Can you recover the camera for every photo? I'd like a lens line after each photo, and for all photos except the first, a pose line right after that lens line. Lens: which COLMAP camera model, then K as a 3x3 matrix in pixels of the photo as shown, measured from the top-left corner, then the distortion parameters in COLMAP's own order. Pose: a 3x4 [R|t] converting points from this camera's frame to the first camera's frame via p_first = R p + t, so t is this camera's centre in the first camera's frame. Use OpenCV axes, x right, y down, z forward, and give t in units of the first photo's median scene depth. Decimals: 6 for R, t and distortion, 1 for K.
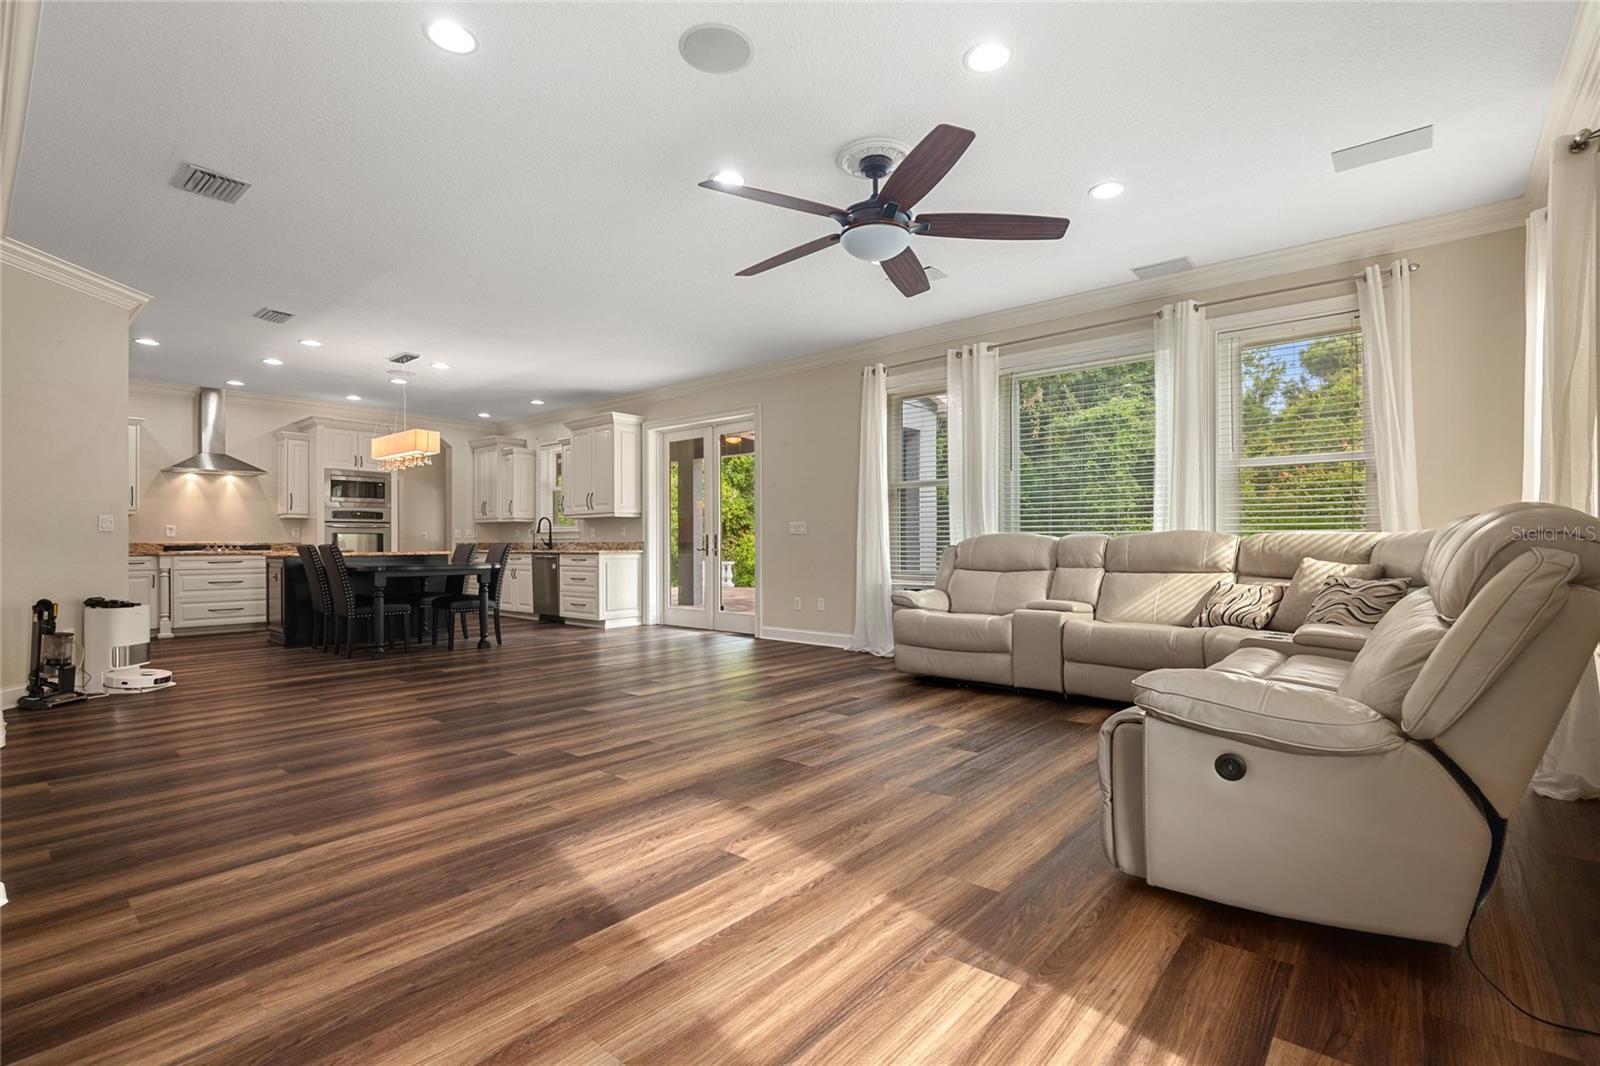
lens RADIAL K [[733.1, 0, 805.5], [0, 733.1, 541.2], [0, 0, 1]] dist [-0.017026, 0.004179]
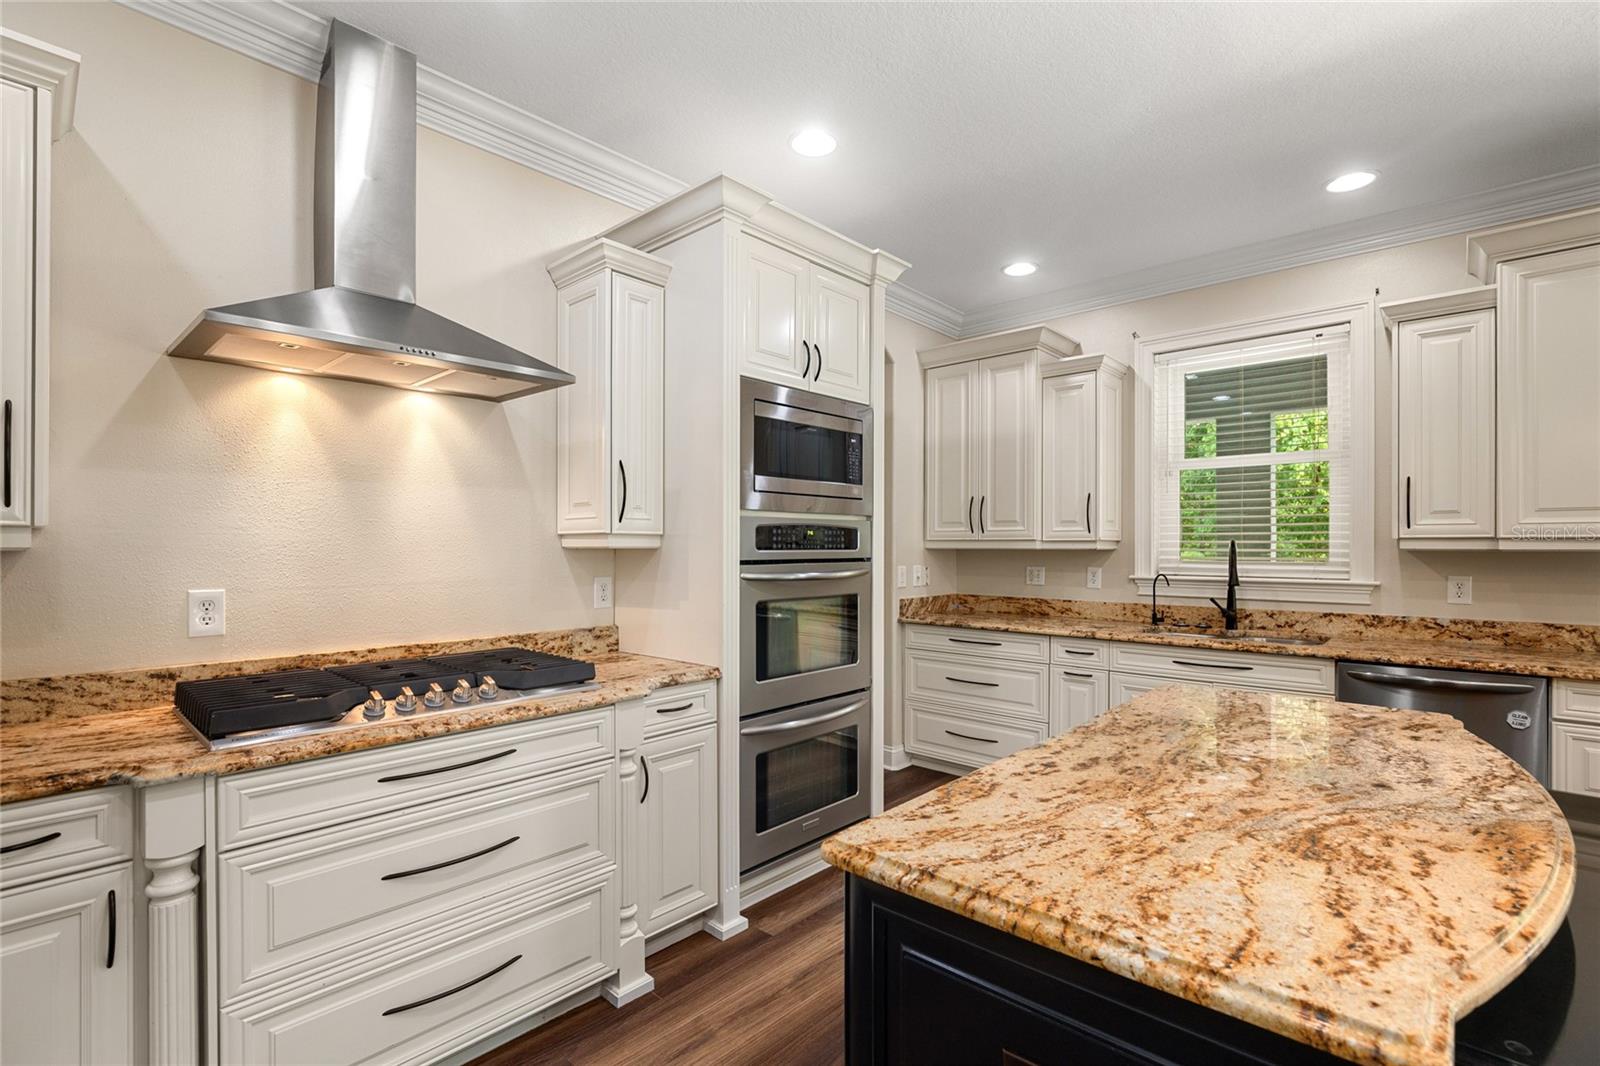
lens RADIAL K [[733.1, 0, 809.1], [0, 733.1, 543.3], [0, 0, 1]] dist [-0.017026, 0.004179]
pose [[0.999638, 0.005009, -0.026418, -0.619733], [-0.004998, 0.999987, 0.000478, -0.034272], [0.026420, -0.000346, 0.999651, 0.708374]]
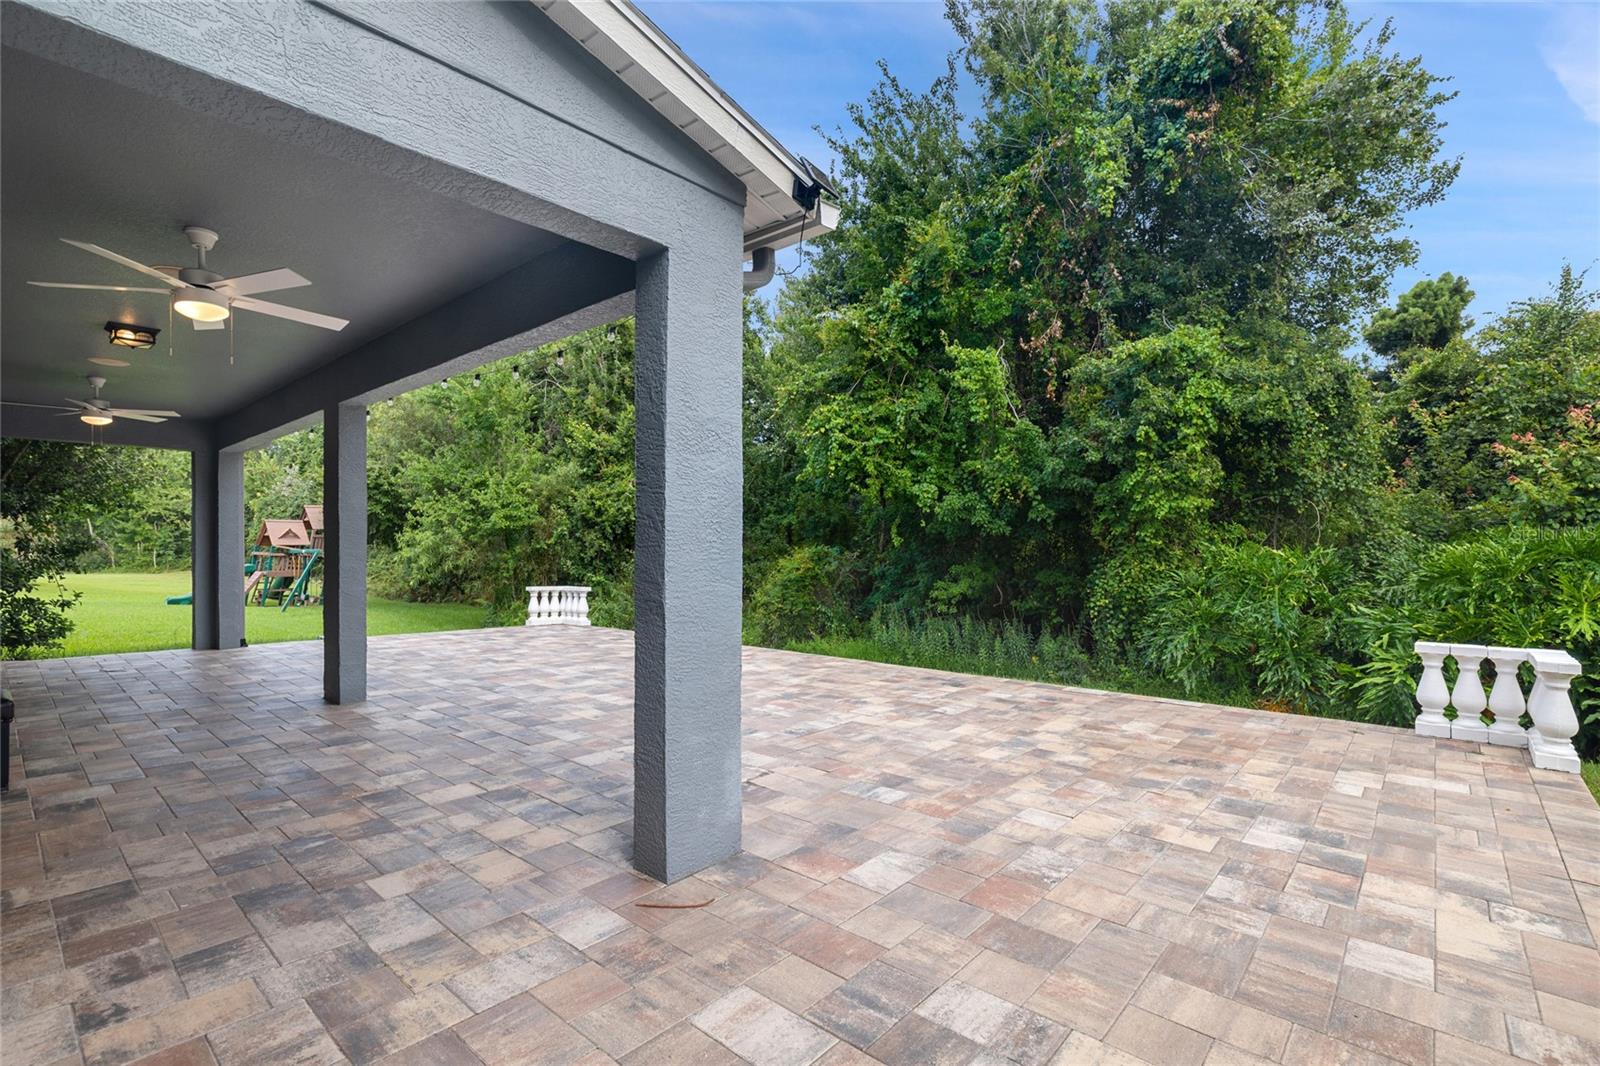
lens RADIAL K [[733.1, 0, 805.6], [0, 733.1, 535.9], [0, 0, 1]] dist [-0.017026, 0.004179]
pose [[0.999770, 0.002594, -0.021312, 0.235603], [-0.002726, 0.999977, -0.006167, -0.031177], [0.021296, 0.006224, 0.999754, 0.730608]]
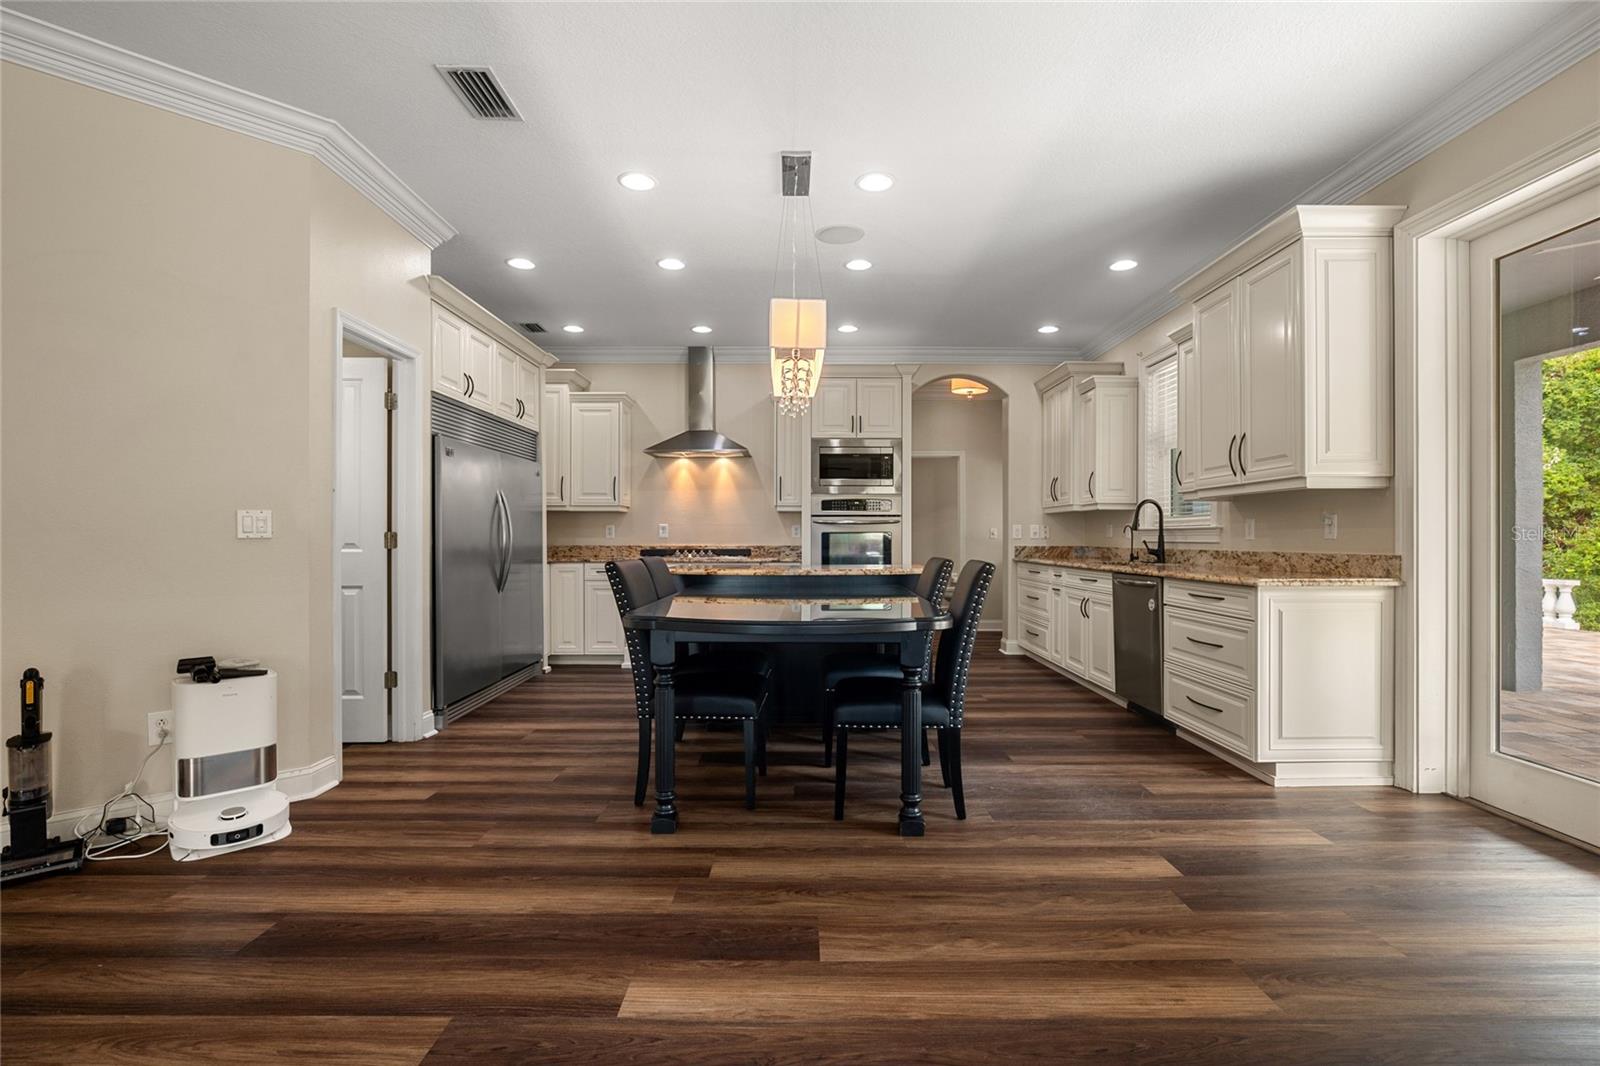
lens RADIAL K [[733.1, 0, 807.7], [0, 733.1, 535.3], [0, 0, 1]] dist [-0.017026, 0.004179]
pose [[0.651648, 0.002304, -0.758518, -0.139081], [-0.001173, 0.999997, 0.002030, -0.009641], [0.758520, -0.000433, 0.651649, 0.543310]]
